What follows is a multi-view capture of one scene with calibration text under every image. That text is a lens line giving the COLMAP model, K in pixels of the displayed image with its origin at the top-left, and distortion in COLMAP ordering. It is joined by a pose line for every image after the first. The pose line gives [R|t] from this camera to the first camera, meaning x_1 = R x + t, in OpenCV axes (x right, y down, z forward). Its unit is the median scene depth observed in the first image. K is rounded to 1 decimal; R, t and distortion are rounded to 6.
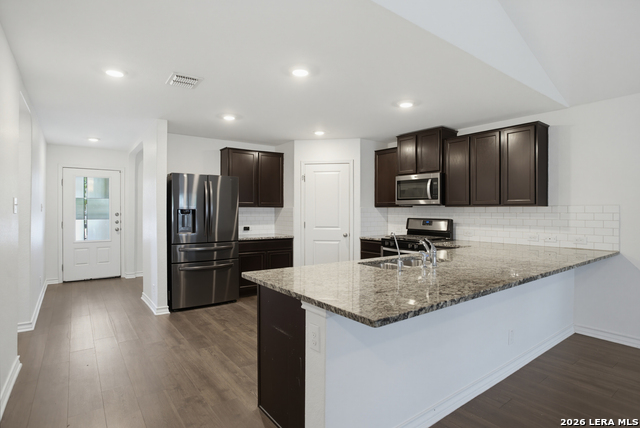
lens RADIAL K [[345.4, 0, 320.0], [0, 345.4, 214.0], [0, 0, 1]] dist [-0.044128, 0.001391]
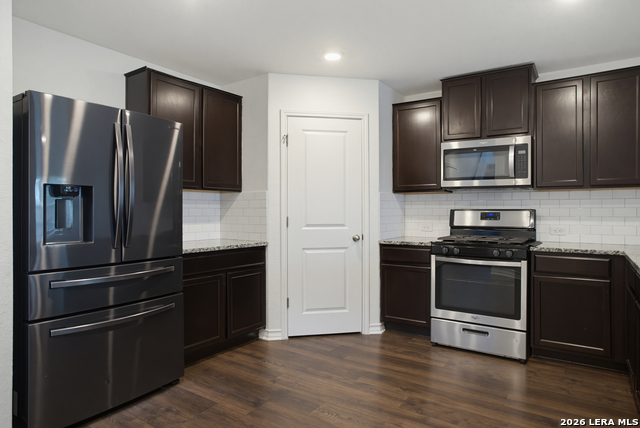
lens RADIAL K [[393.9, 0, 320.0], [0, 393.9, 214.0], [0, 0, 1]] dist [-0.004530, -0.000758]
pose [[0.942912, -0.005221, 0.333000, -0.214584], [0.004954, 0.999986, 0.001651, 0.017485], [-0.333004, 0.000093, 0.942925, 0.373319]]
